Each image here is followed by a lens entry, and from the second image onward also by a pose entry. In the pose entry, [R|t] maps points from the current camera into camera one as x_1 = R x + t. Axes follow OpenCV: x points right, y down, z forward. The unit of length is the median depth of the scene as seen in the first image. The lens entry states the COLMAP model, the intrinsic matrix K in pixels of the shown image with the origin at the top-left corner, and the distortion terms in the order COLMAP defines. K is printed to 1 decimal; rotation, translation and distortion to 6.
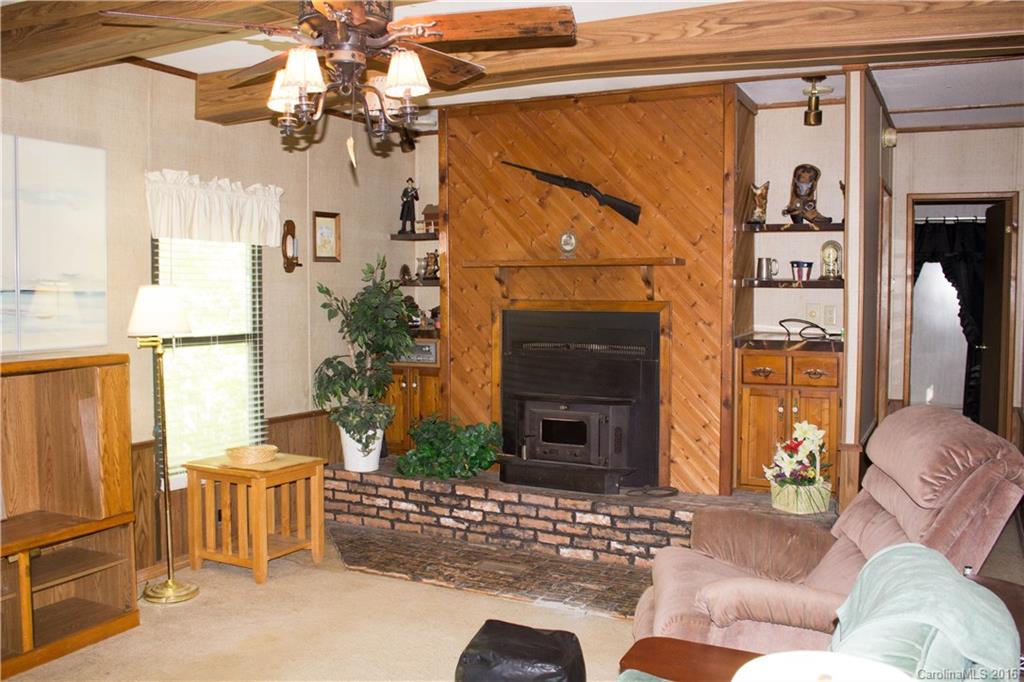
lens RADIAL K [[924.9, 0, 505.1], [0, 924.9, 343.7], [0, 0, 1]] dist [-0.129356, -0.003381]
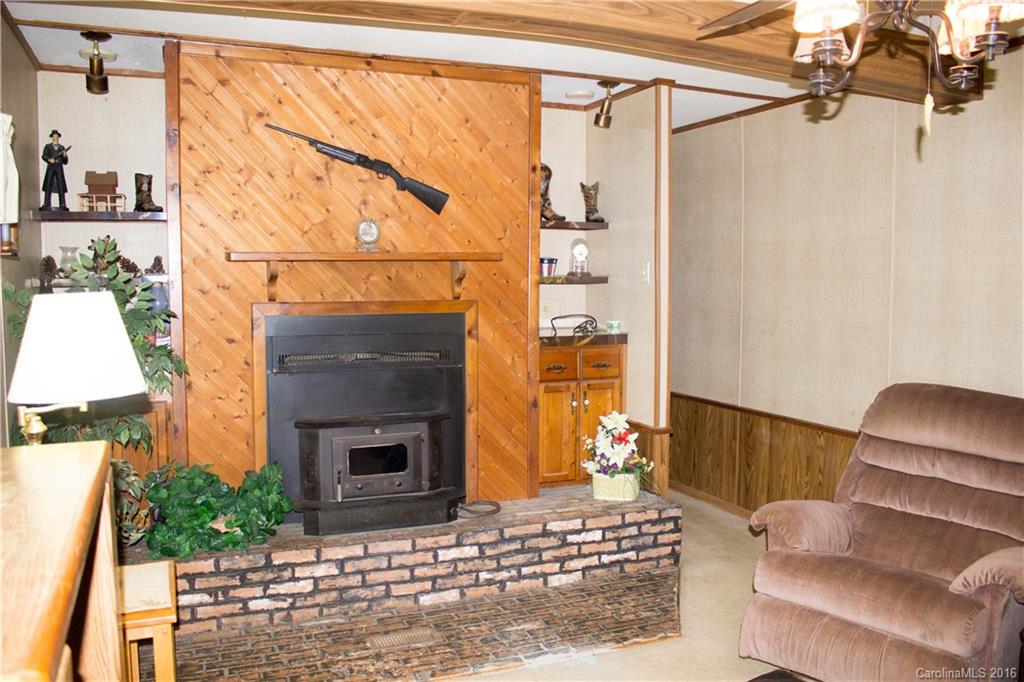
lens RADIAL K [[855.2, 0, 514.6], [0, 855.2, 342.3], [0, 0, 1]] dist [-0.155723, 0.119169]
pose [[0.639187, -0.060014, 0.766706, -0.451525], [0.048536, 0.998111, 0.037664, -0.034286], [-0.767518, 0.013139, 0.640893, 0.423864]]
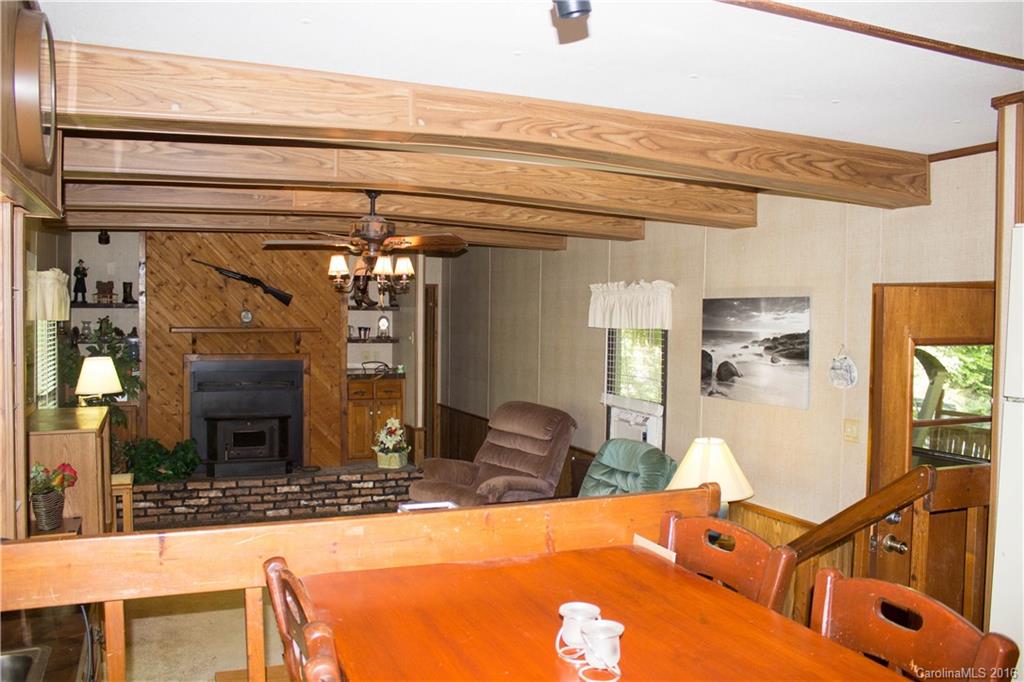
lens RADIAL K [[855.2, 0, 513.4], [0, 855.2, 342.2], [0, 0, 1]] dist [-0.155723, 0.119169]
pose [[0.634430, -0.020677, 0.772704, -0.764018], [0.036291, 0.999337, -0.003055, -0.047850], [-0.772128, 0.029980, 0.634760, -0.250797]]
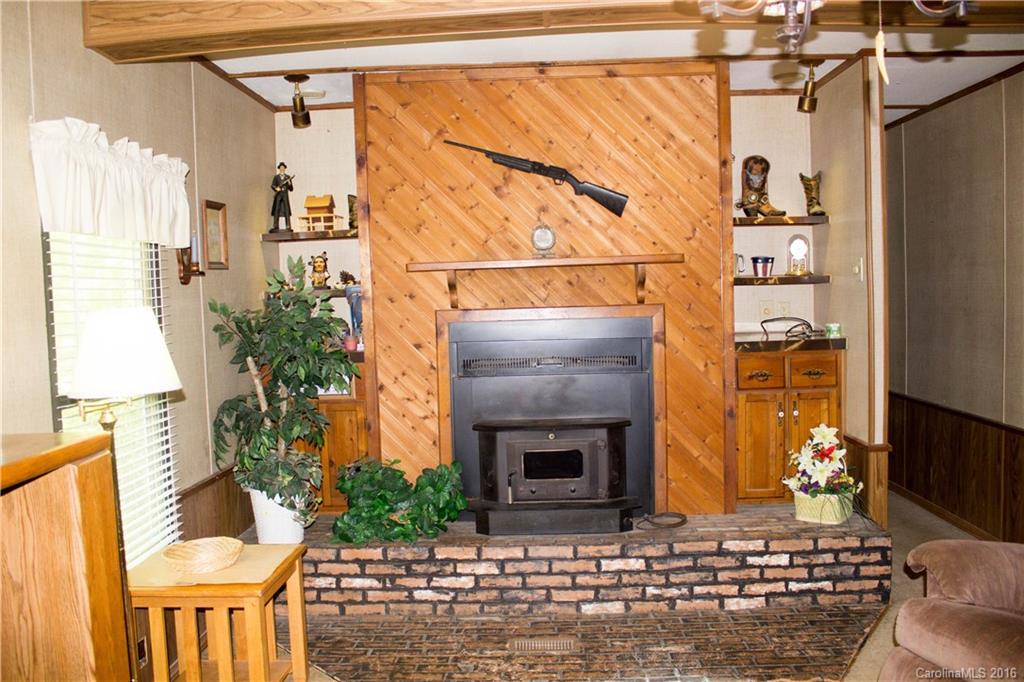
lens RADIAL K [[855.2, 0, 508.0], [0, 855.2, 342.4], [0, 0, 1]] dist [-0.155723, 0.119169]
pose [[0.902147, -0.057399, 0.427593, -0.305573], [0.059126, 0.998208, 0.009251, -0.025379], [-0.427358, 0.016936, 0.903924, 0.325502]]
